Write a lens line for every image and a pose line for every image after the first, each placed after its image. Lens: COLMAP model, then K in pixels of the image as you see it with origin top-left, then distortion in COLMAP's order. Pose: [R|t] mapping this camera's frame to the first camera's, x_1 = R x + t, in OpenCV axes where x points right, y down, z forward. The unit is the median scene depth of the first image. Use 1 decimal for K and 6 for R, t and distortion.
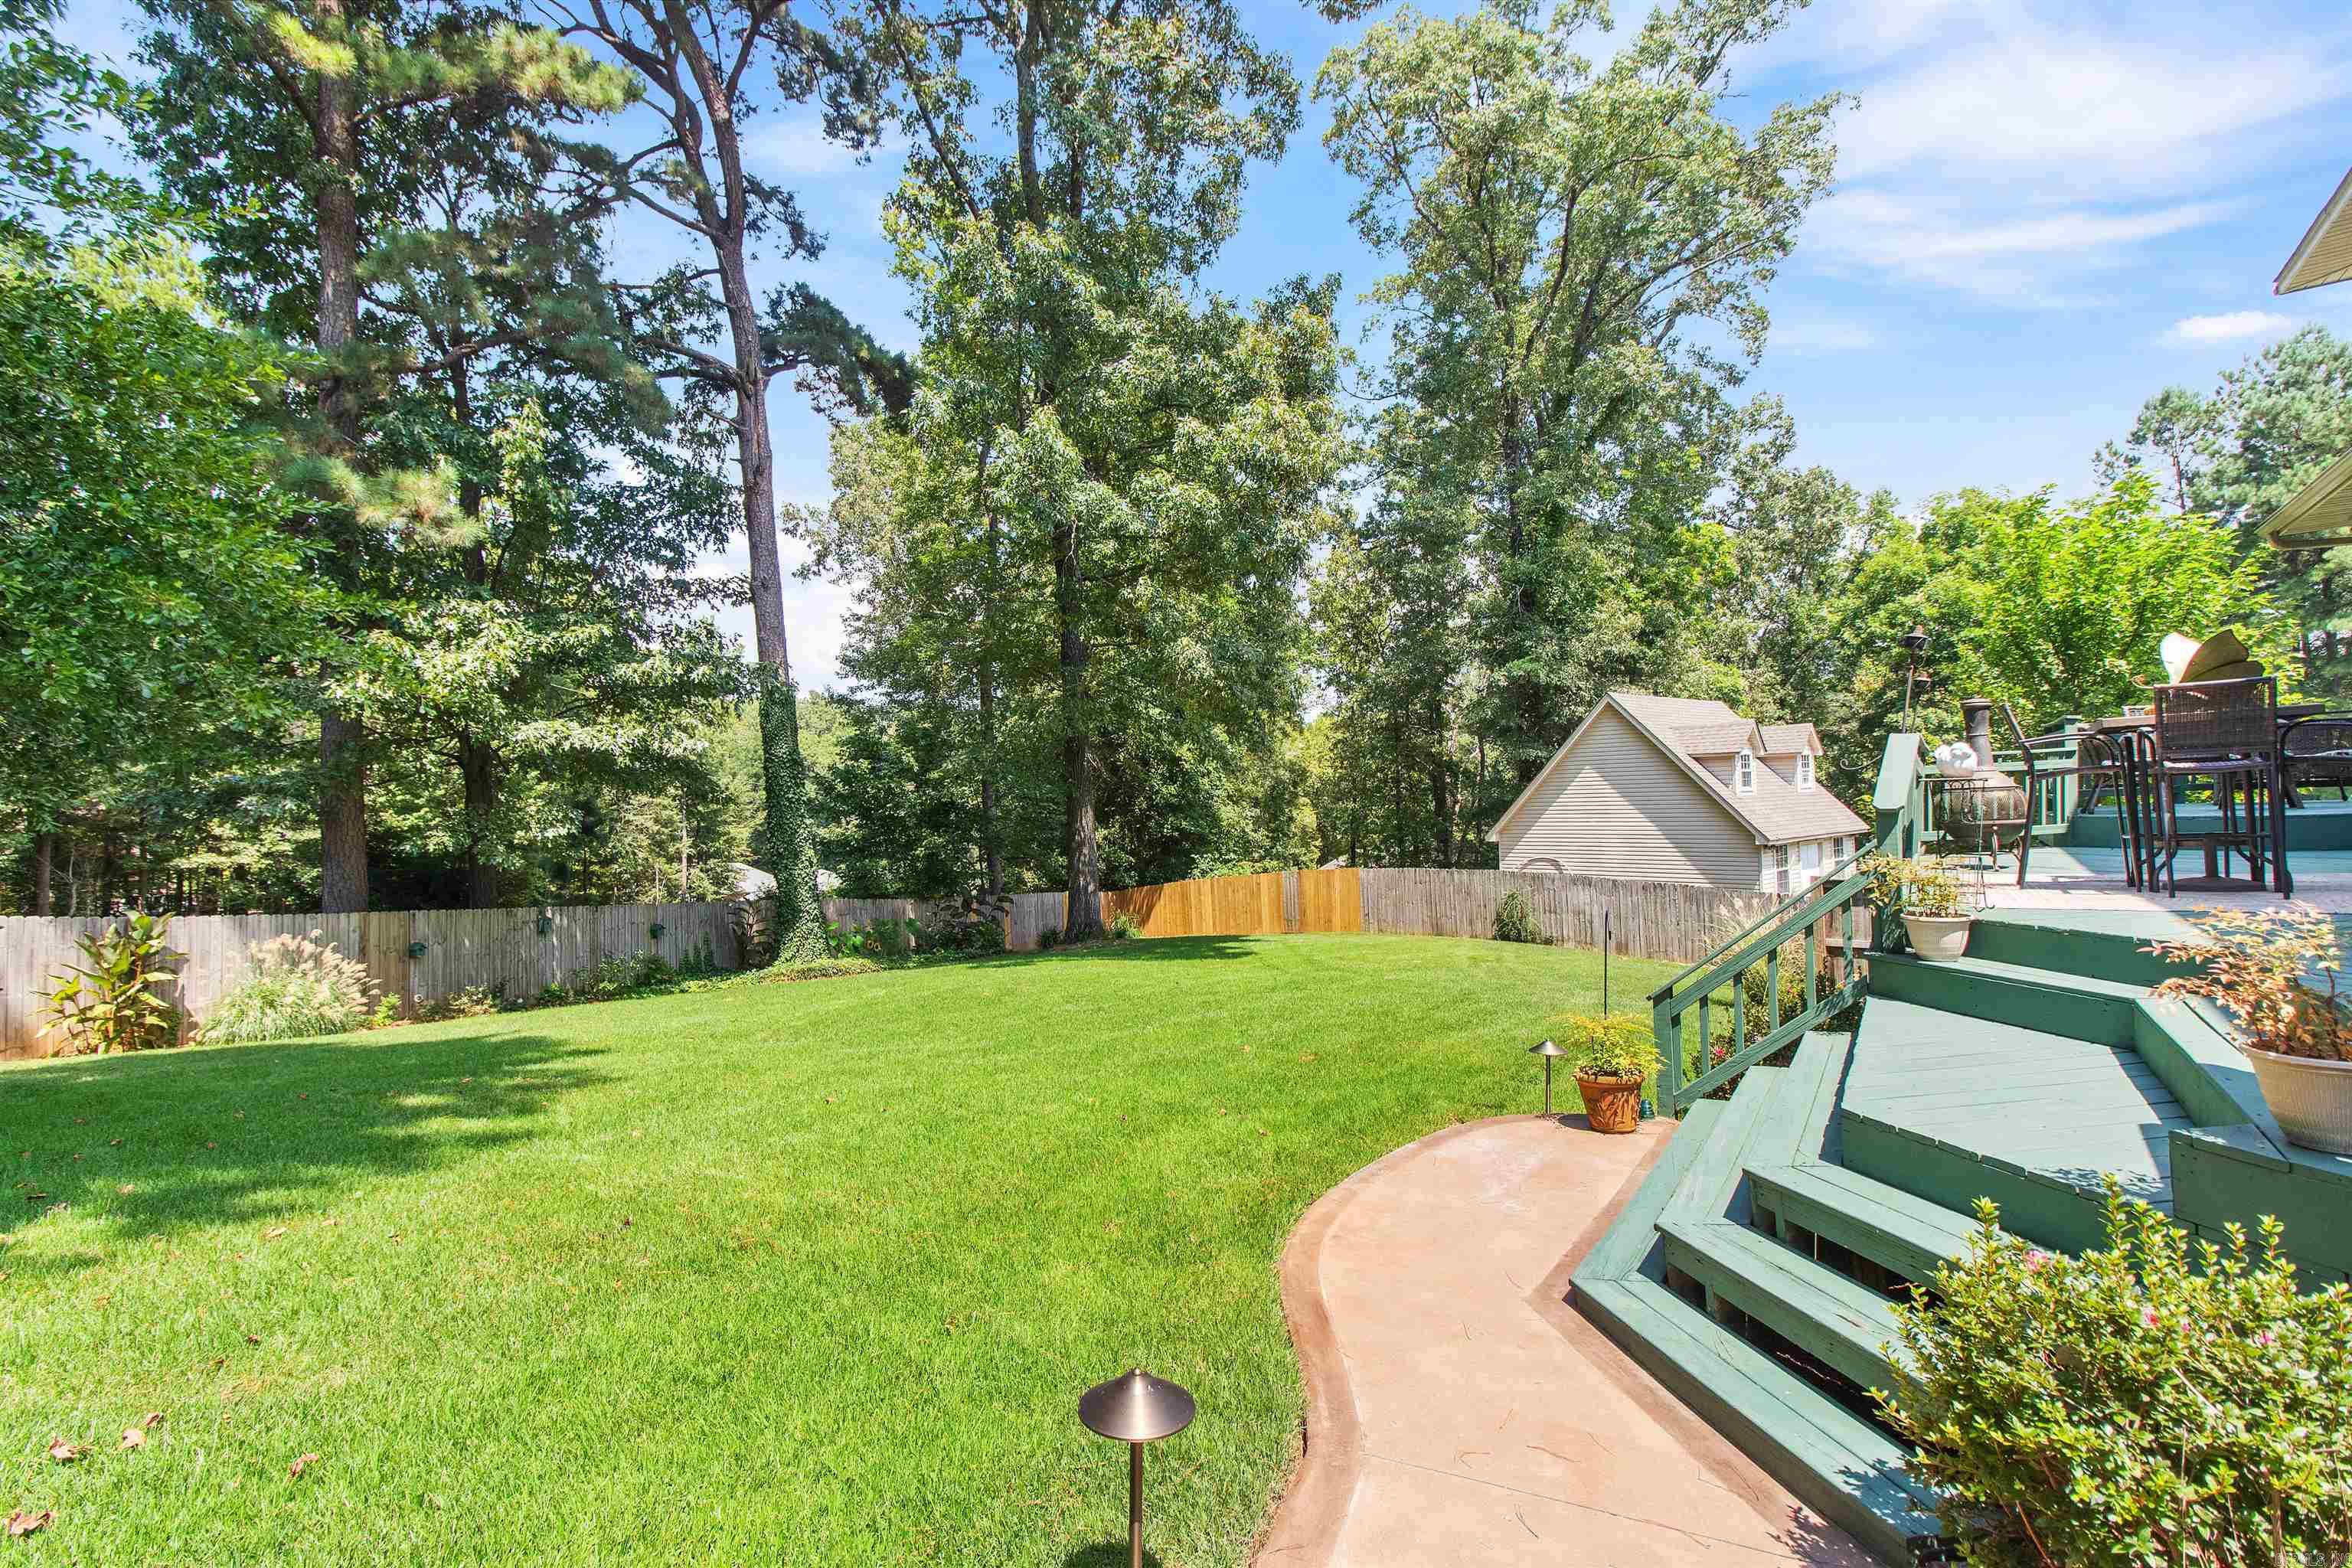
lens RADIAL K [[1092.6, 0, 1175.6], [0, 1092.6, 758.9], [0, 0, 1]] dist [-0.000456, 0.001095]
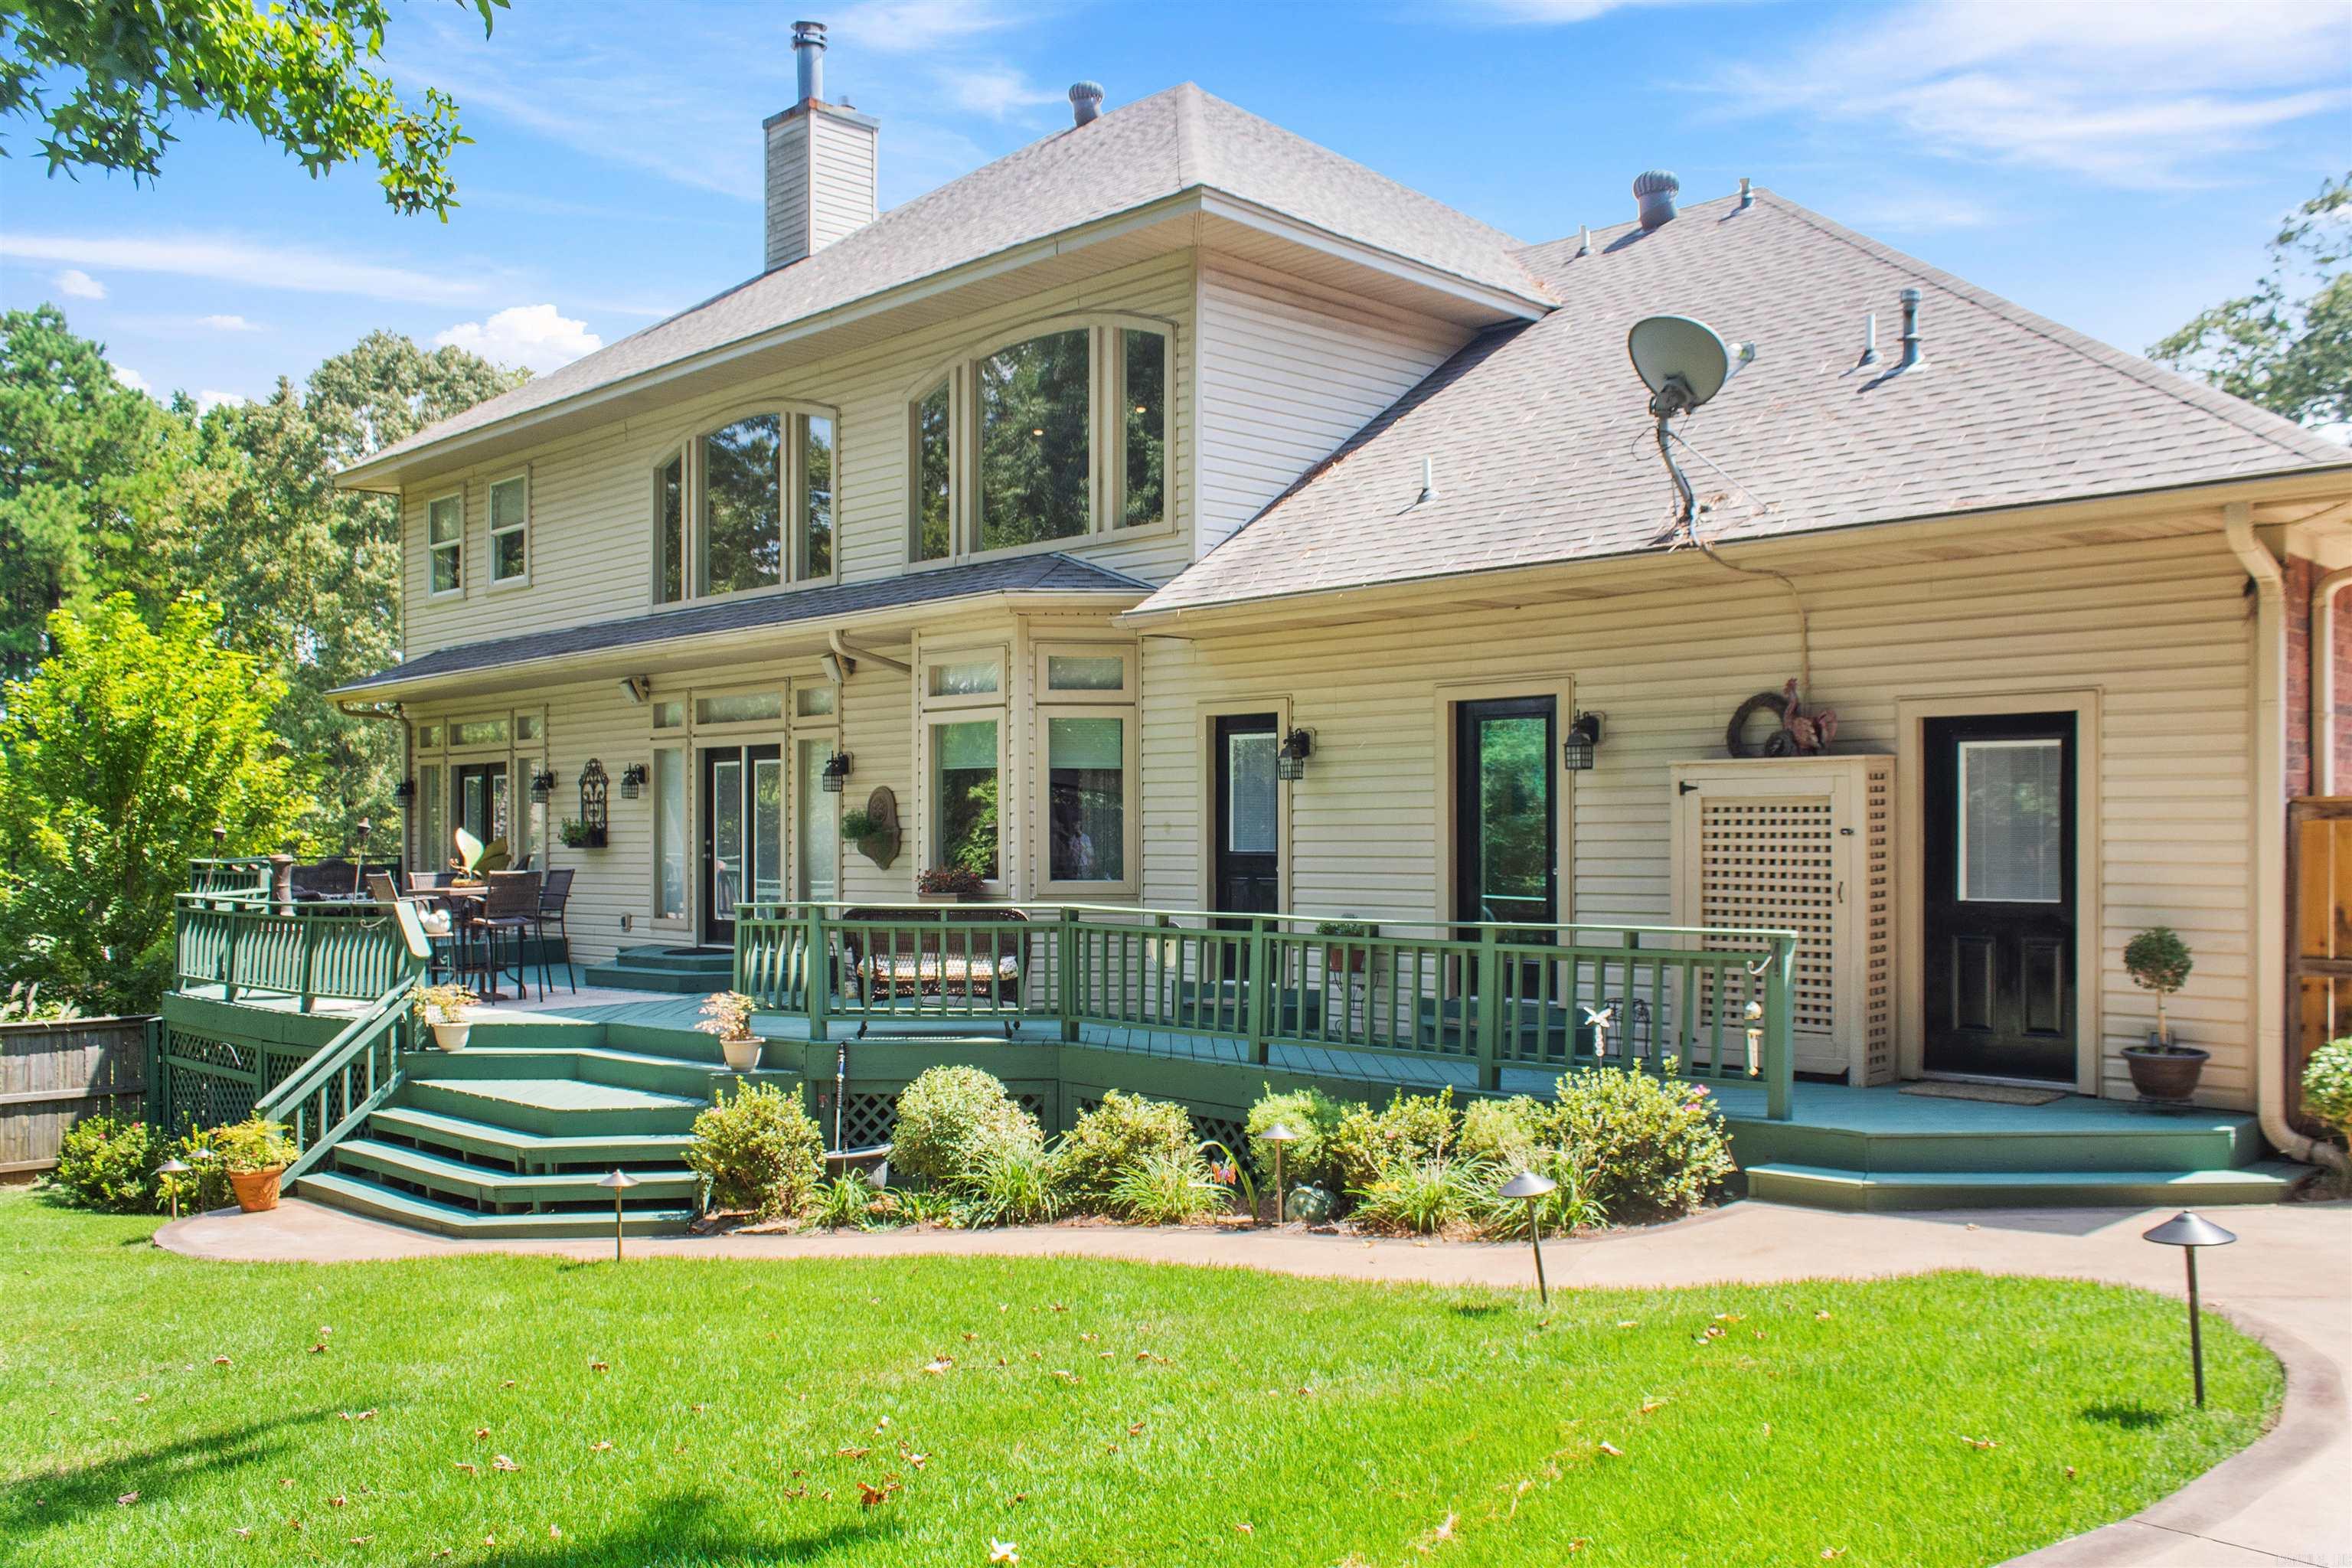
lens RADIAL K [[1887.8, 0, 1178.4], [0, 1887.8, 835.8], [0, 0, 1]] dist [-0.001720, 0.003337]
pose [[0.161215, 0.030259, 0.986455, -0.241686], [-0.036939, 0.999015, -0.024608, -0.013055], [-0.986228, -0.032472, 0.162174, -0.062811]]
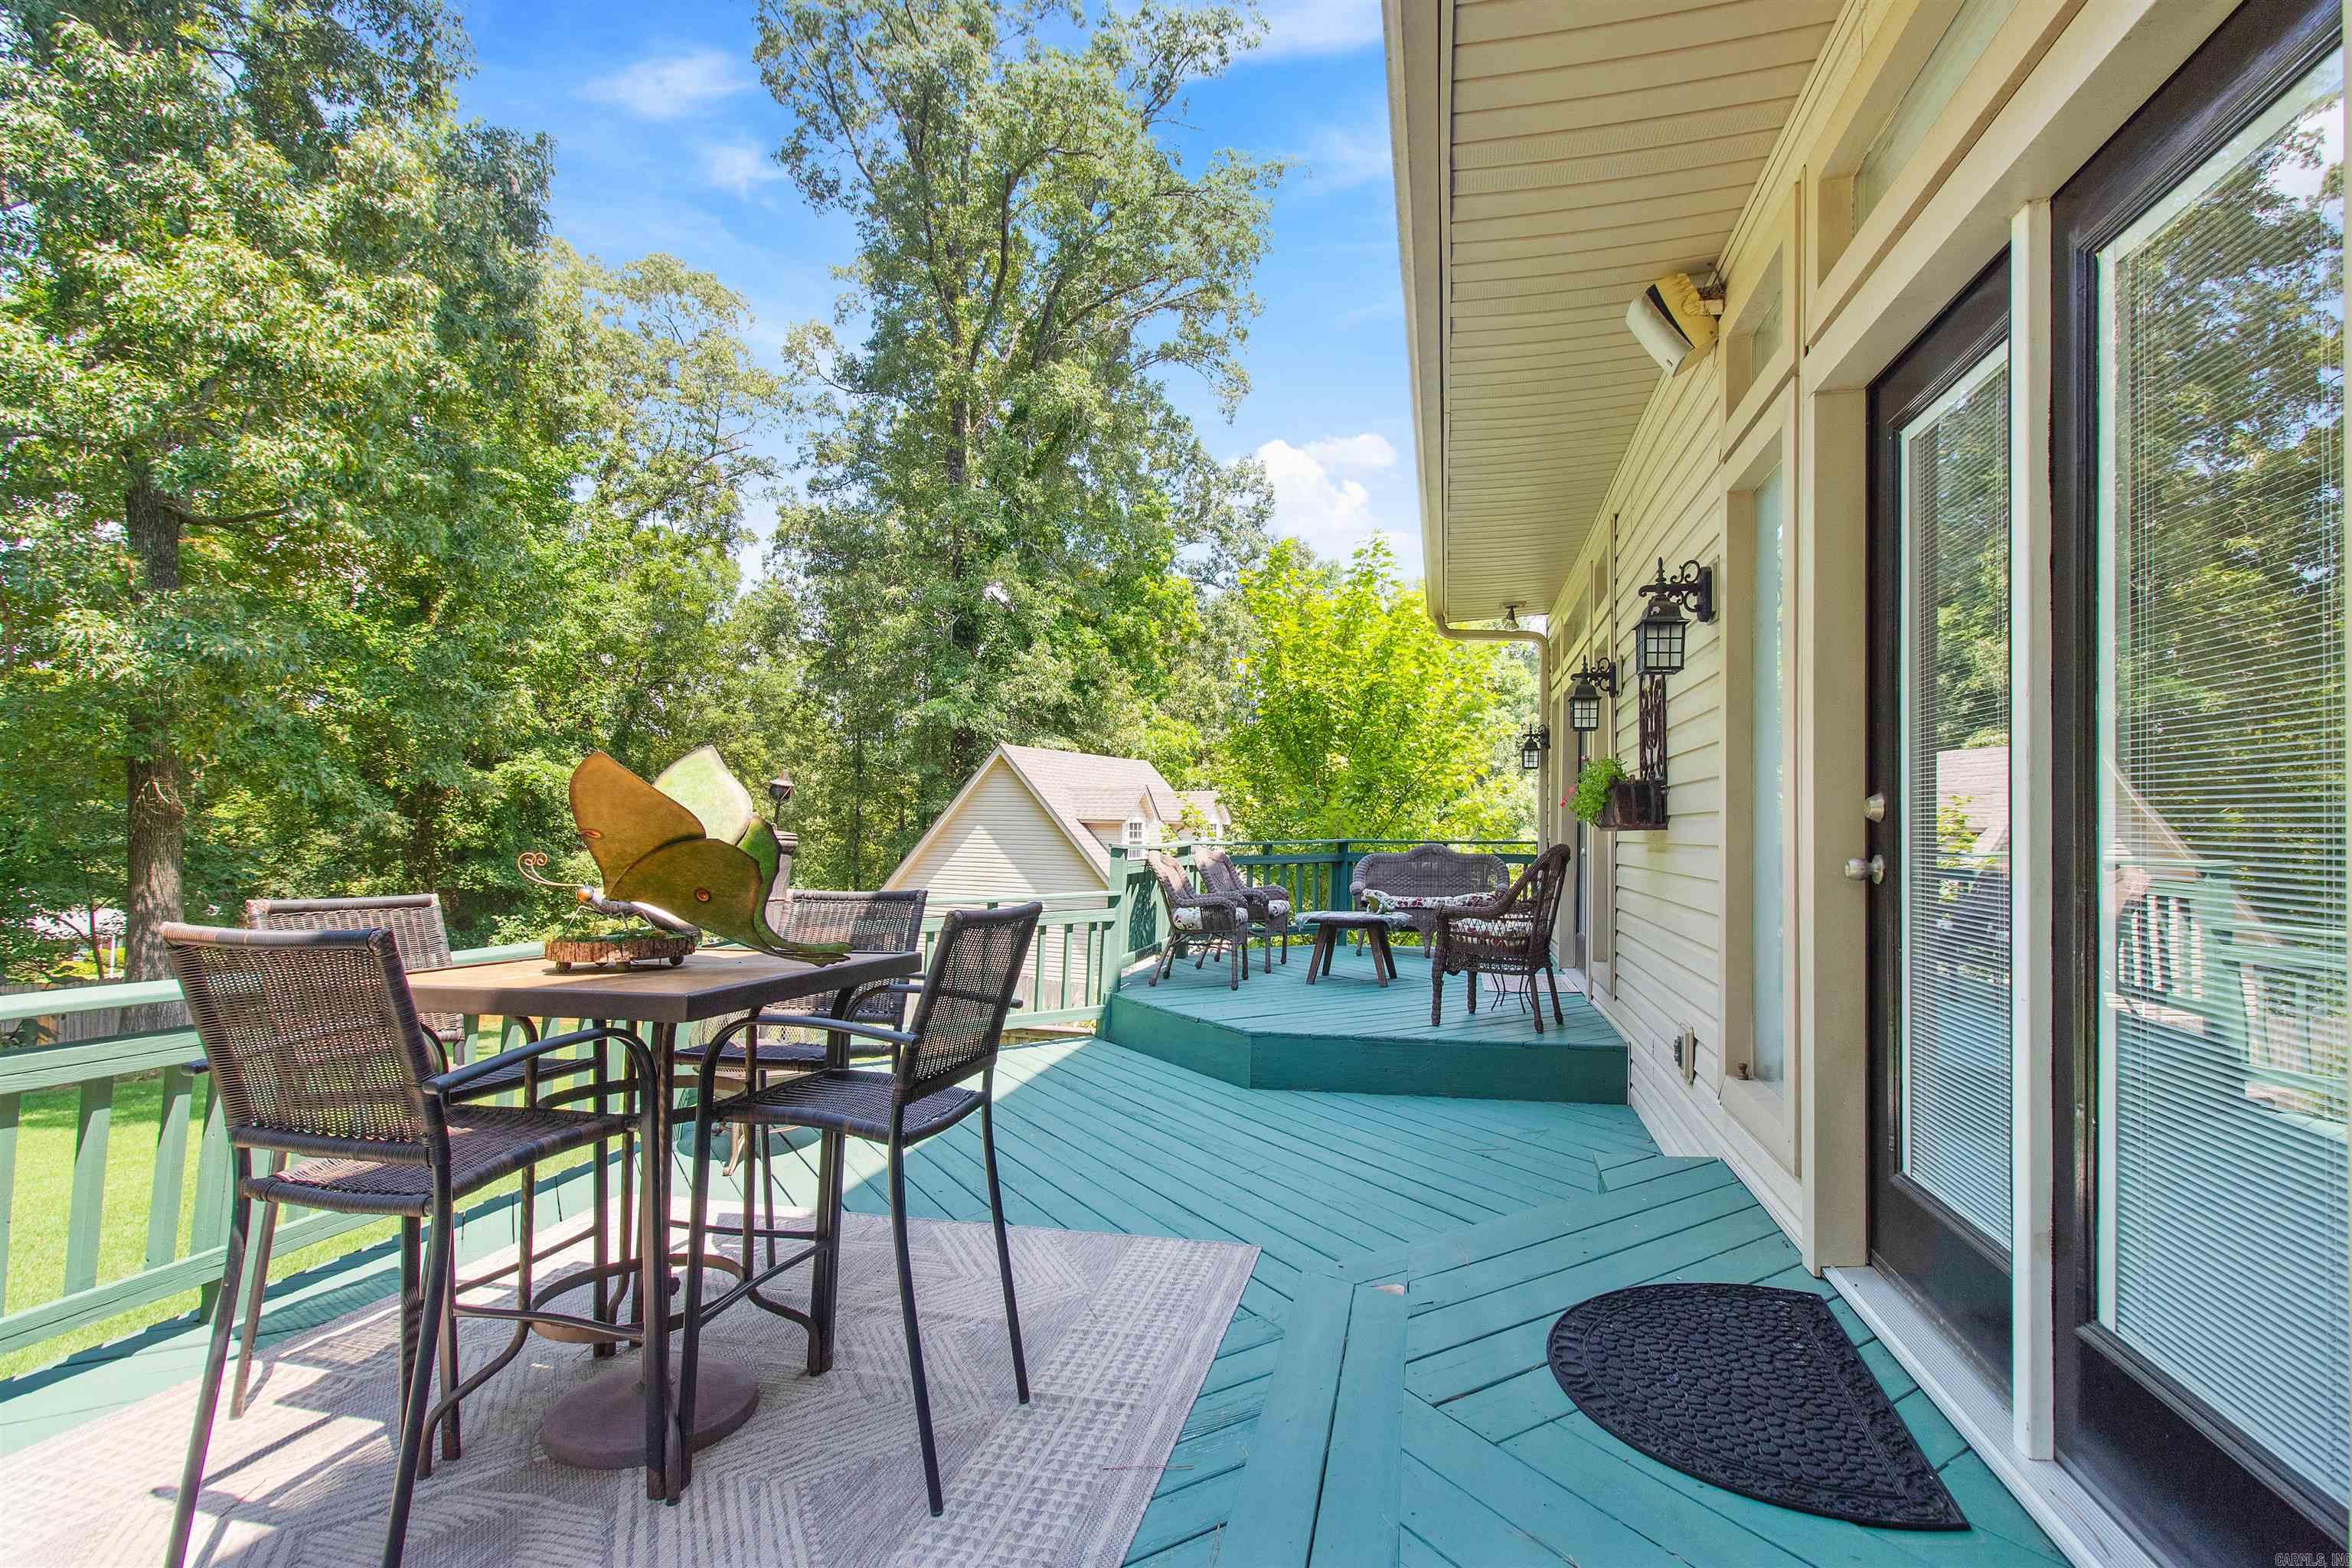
lens RADIAL K [[1118.6, 0, 1176.0], [0, 1118.6, 784.0], [0, 0, 1]] dist [0.001290, 0.000286]
pose [[0.926857, 0.057494, 0.370987, 0.146742], [-0.055395, 0.998331, -0.016319, -0.016437], [-0.371306, -0.005425, 0.928495, 0.083804]]
